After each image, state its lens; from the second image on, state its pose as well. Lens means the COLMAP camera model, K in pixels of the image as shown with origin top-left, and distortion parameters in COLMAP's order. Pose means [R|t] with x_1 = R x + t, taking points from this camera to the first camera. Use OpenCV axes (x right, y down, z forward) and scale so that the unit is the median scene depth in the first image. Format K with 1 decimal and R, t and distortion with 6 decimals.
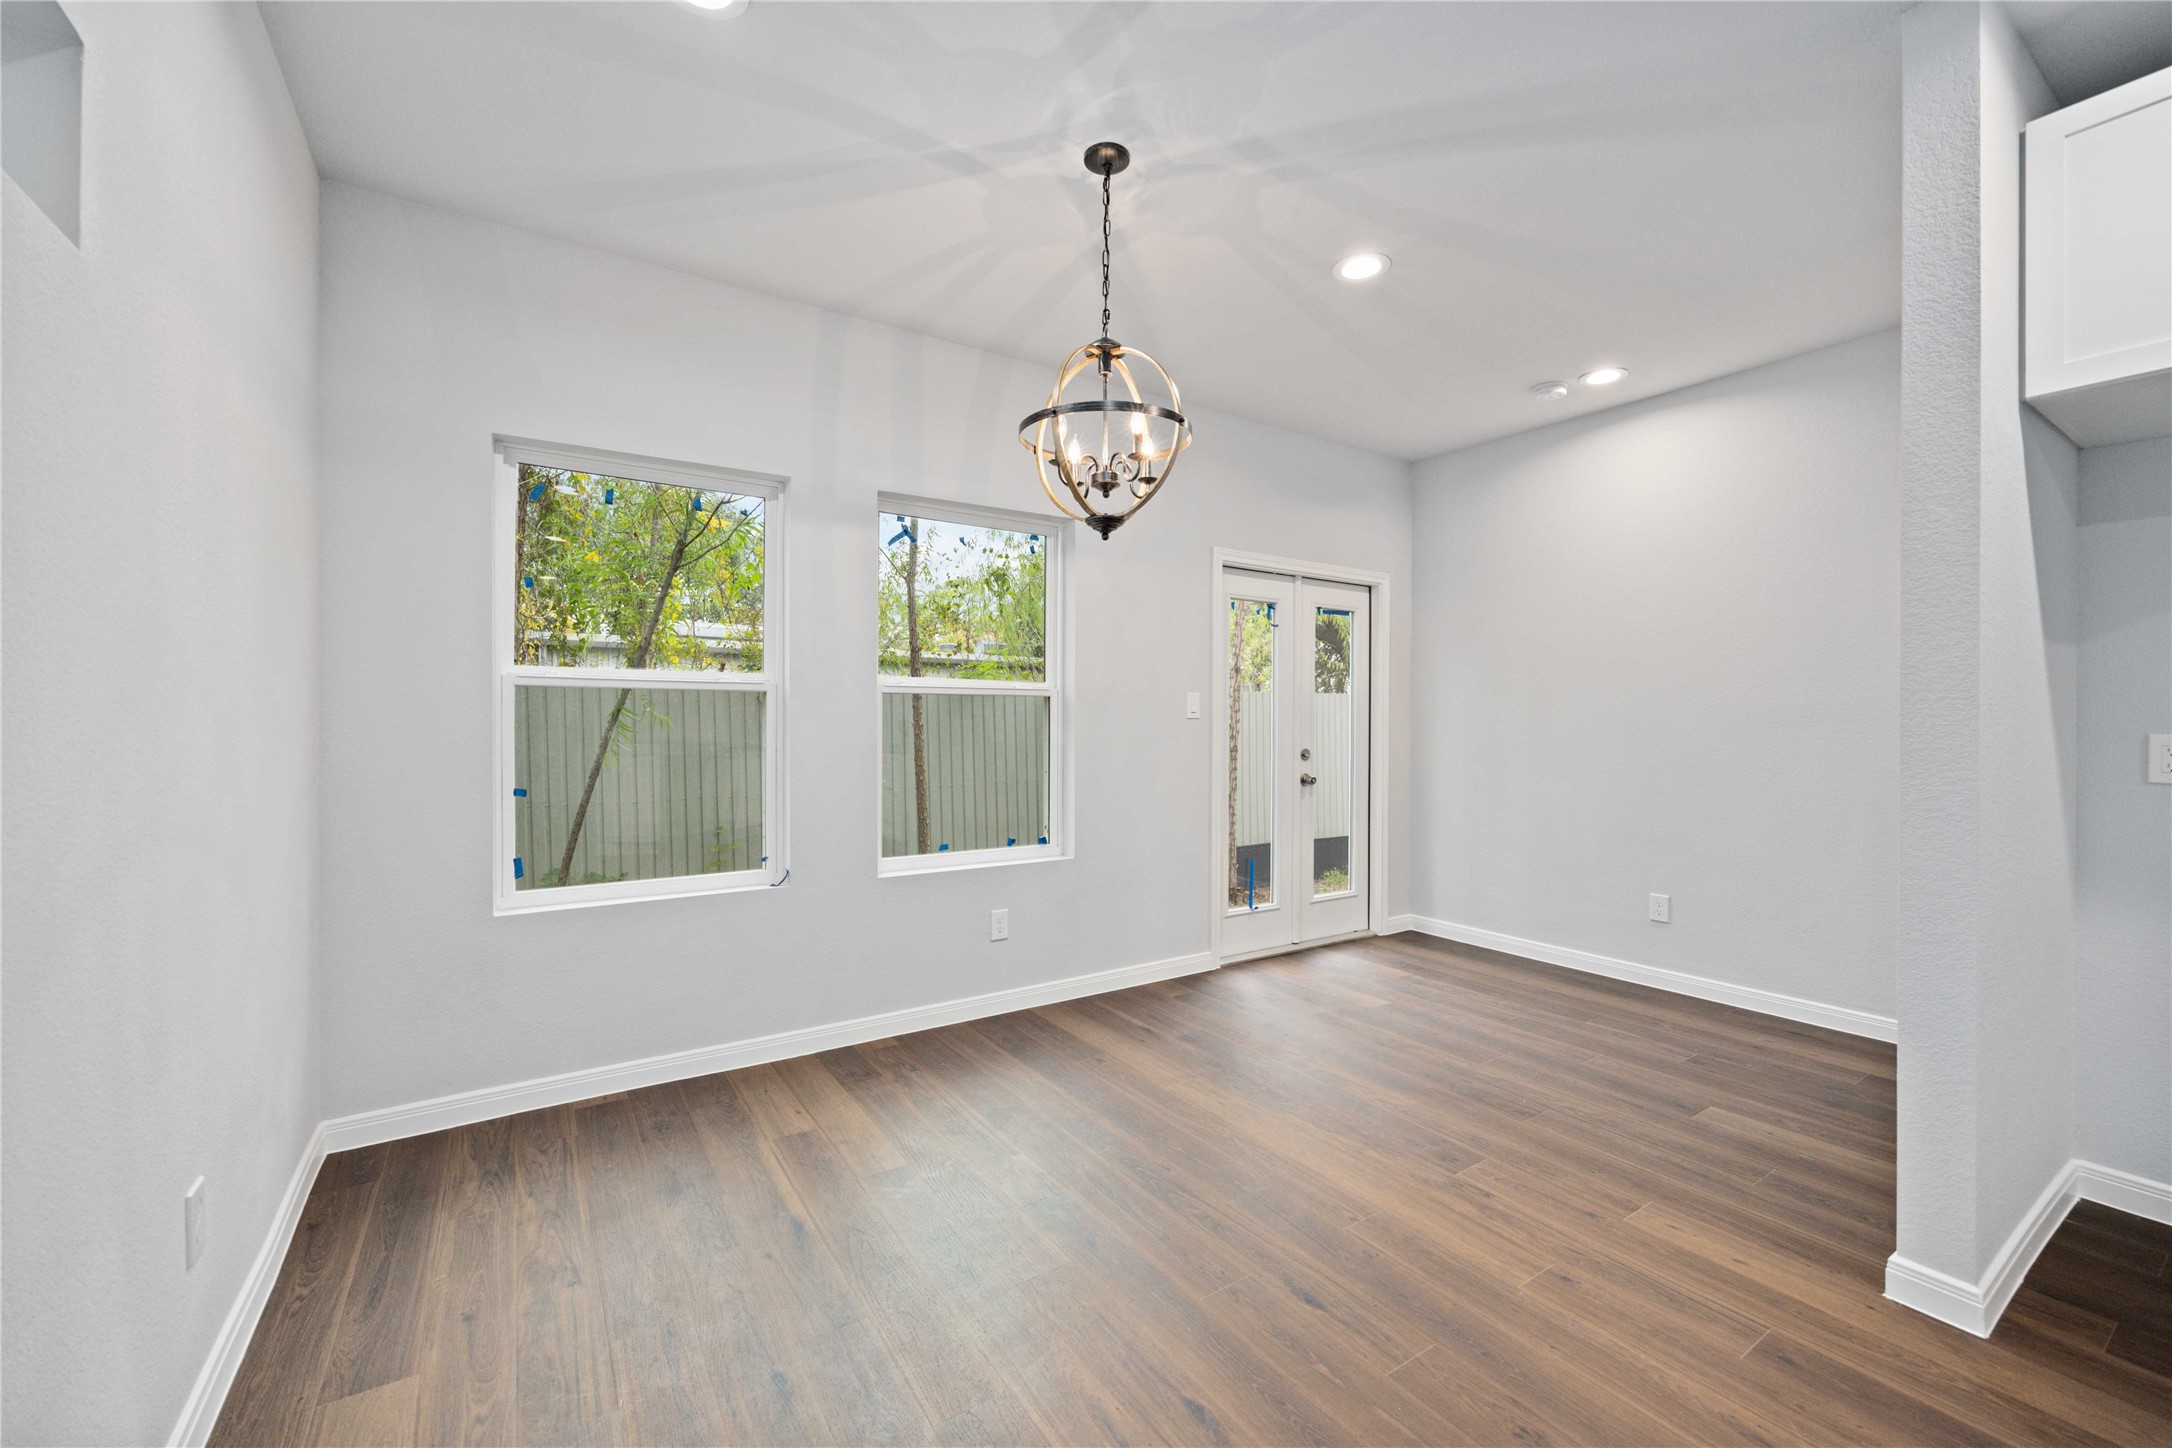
lens RADIAL K [[863.3, 0, 1091.1], [0, 863.3, 725.1], [0, 0, 1]] dist [0.000260, 0.000210]
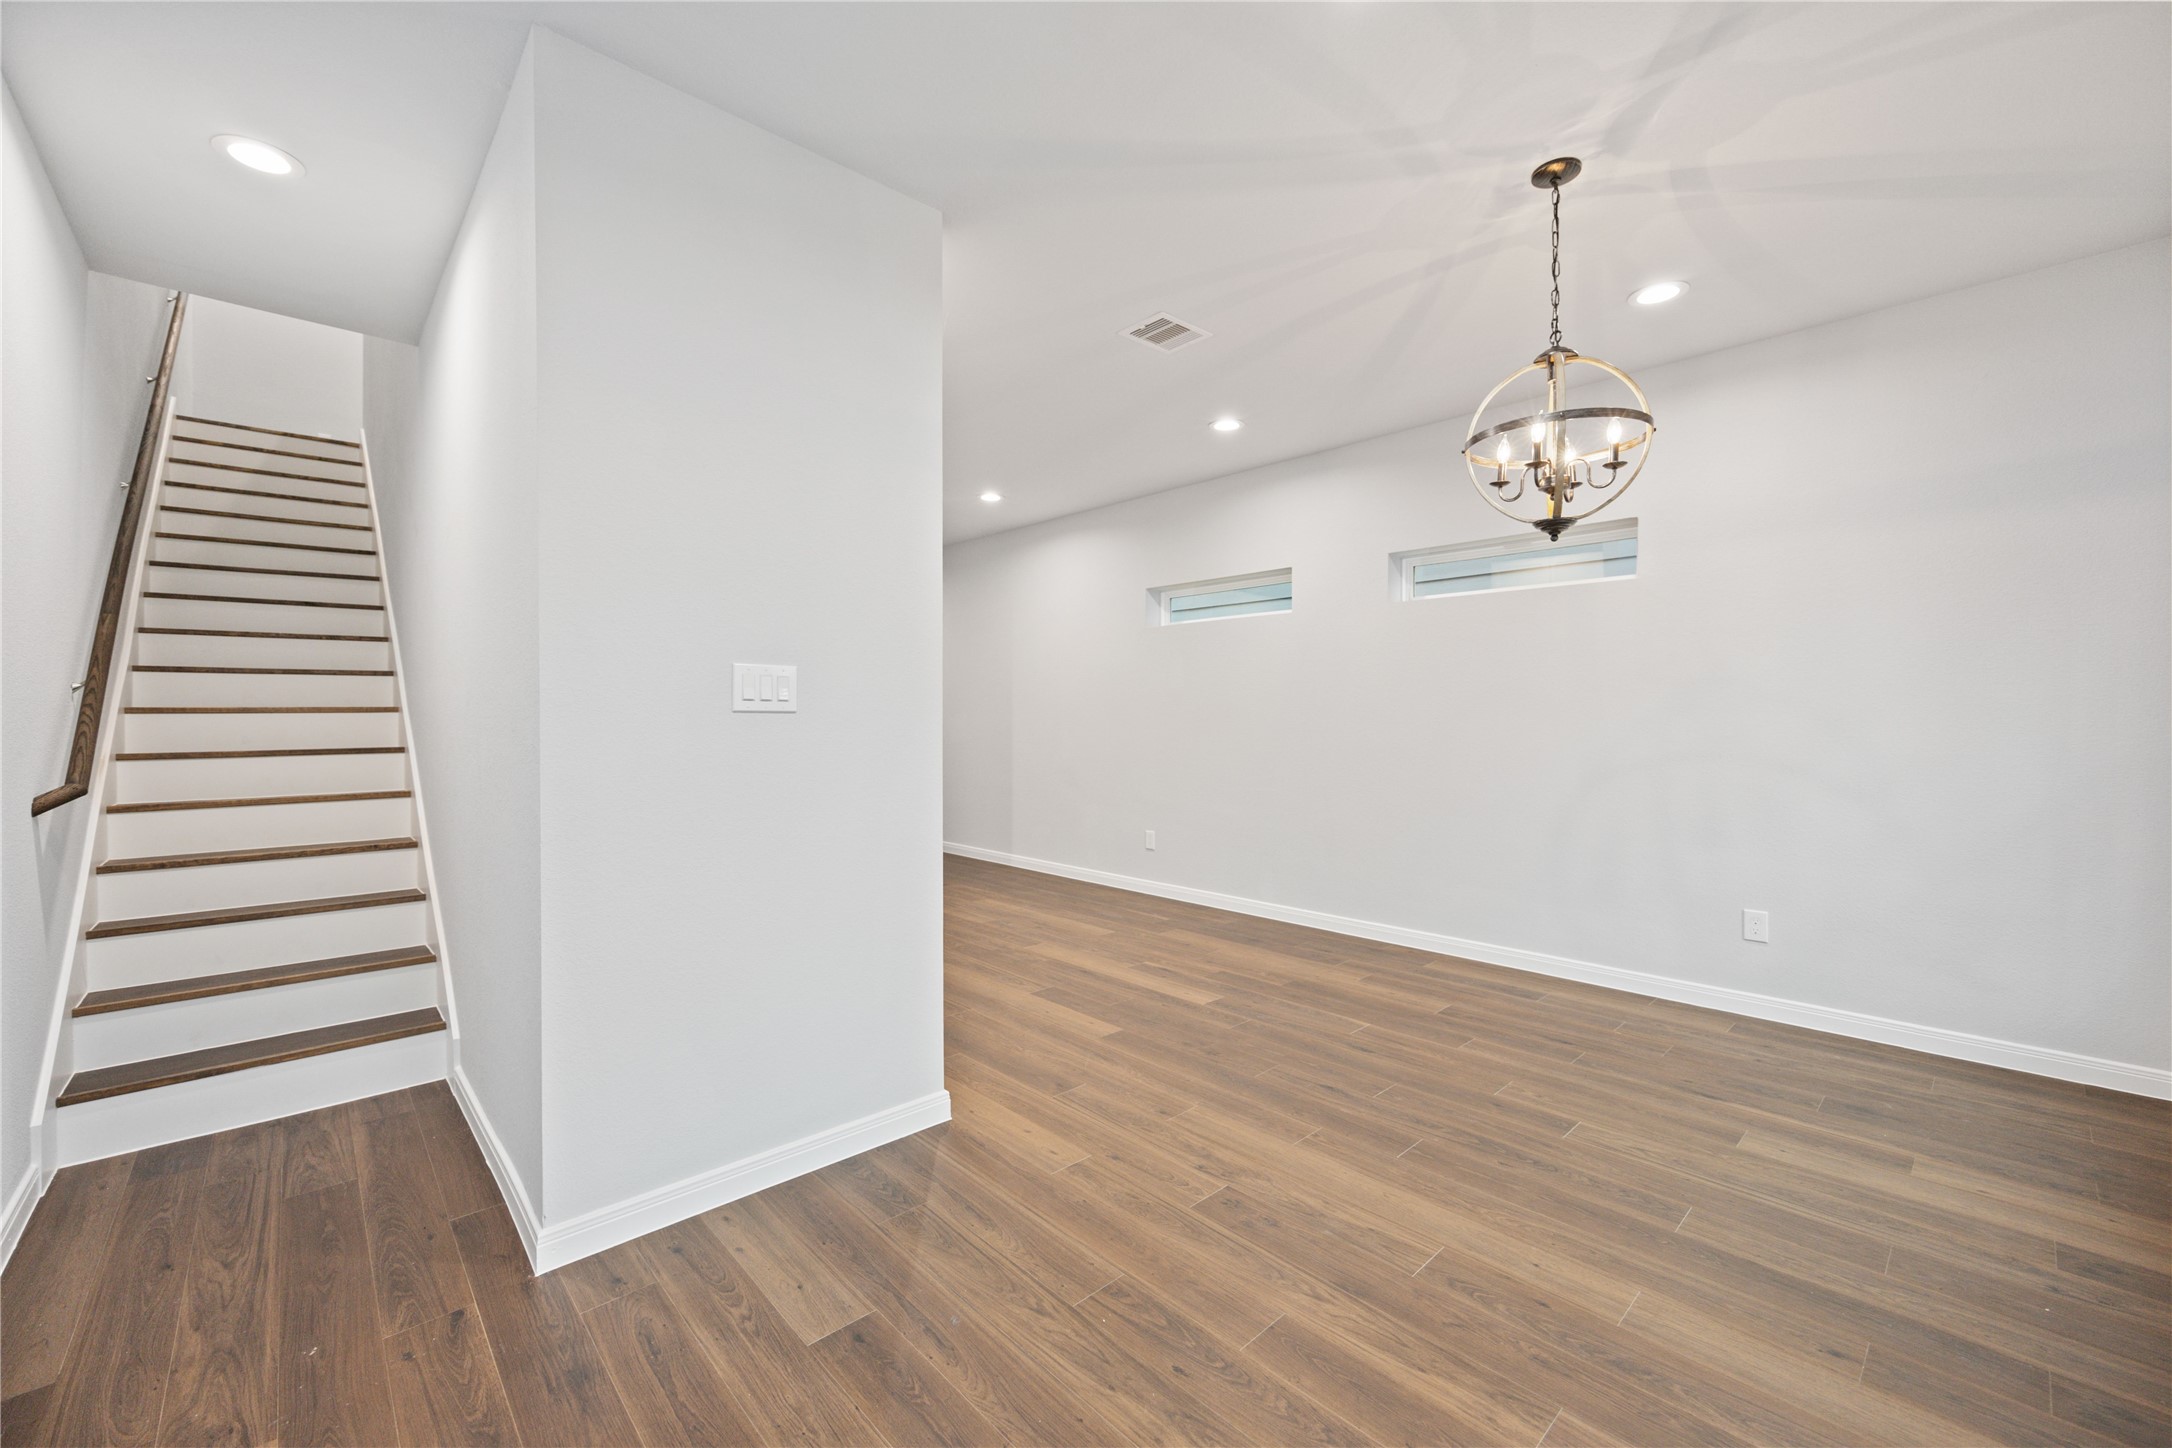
lens RADIAL K [[866.6, 0, 1088.5], [0, 866.6, 723.7], [0, 0, 1]] dist [-0.000620, -0.002082]
pose [[-0.985985, 0.000555, -0.166834, 0.664434], [-0.002348, 0.999849, 0.017201, -0.009974], [0.166818, 0.017352, -0.985835, 1.732494]]
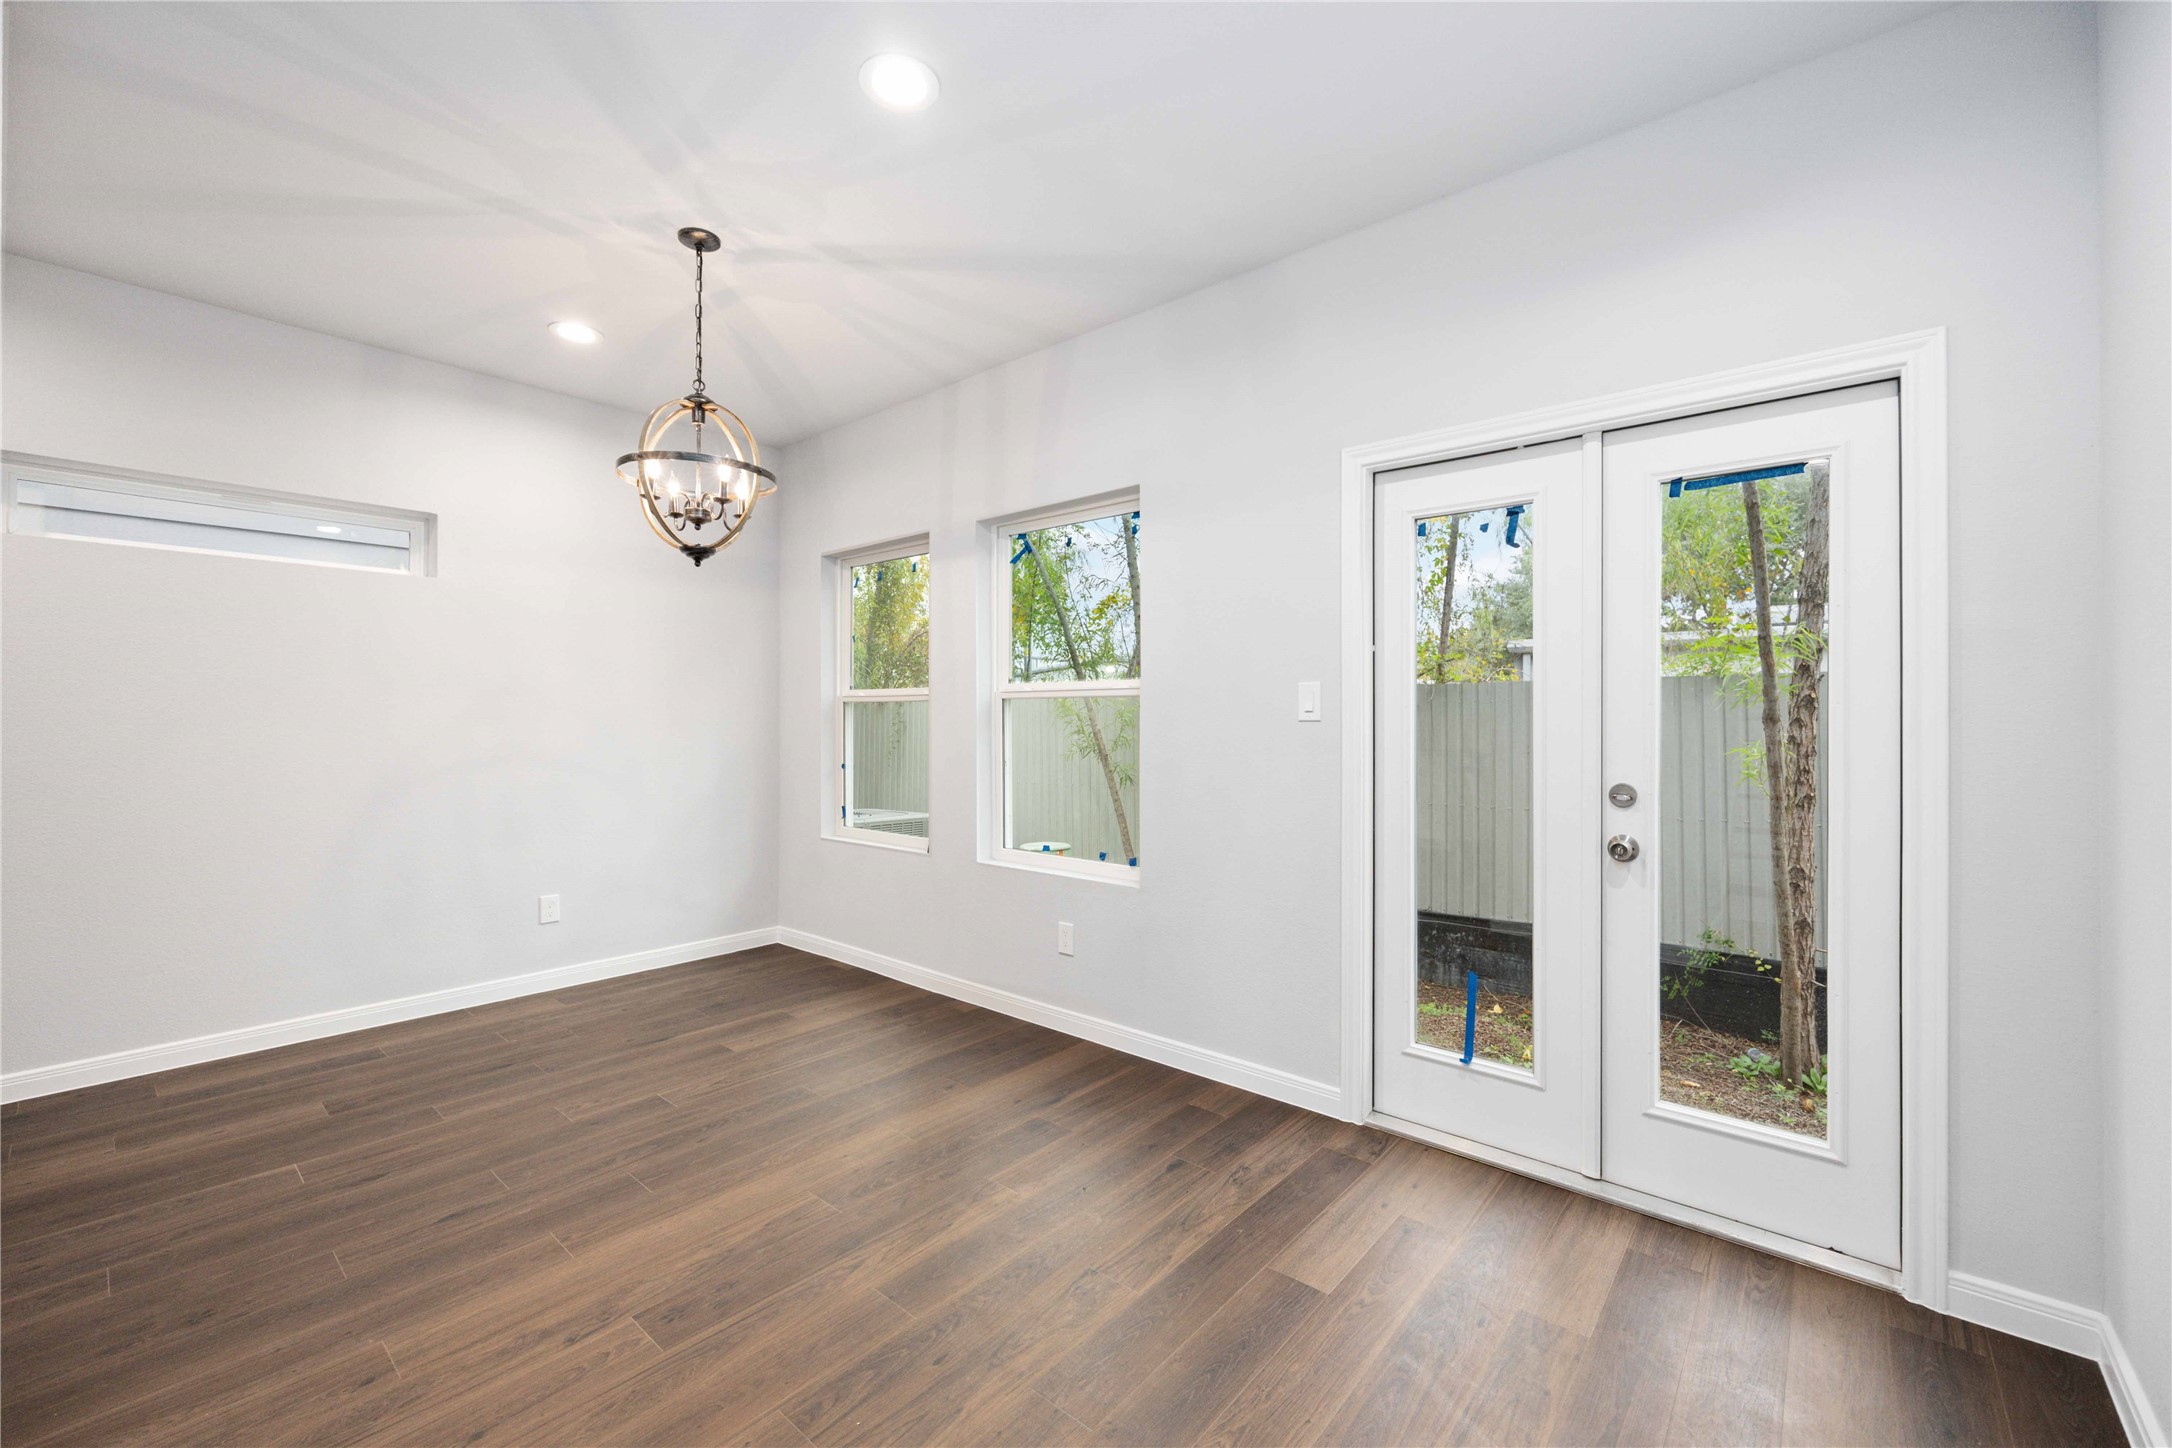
lens RADIAL K [[866.6, 0, 1088.5], [0, 866.6, 723.7], [0, 0, 1]] dist [-0.000620, -0.002082]
pose [[0.277960, -0.000001, -0.960593, 1.145471], [-0.008463, 0.999961, -0.002450, -0.004754], [0.960555, 0.008810, 0.277949, 1.057463]]
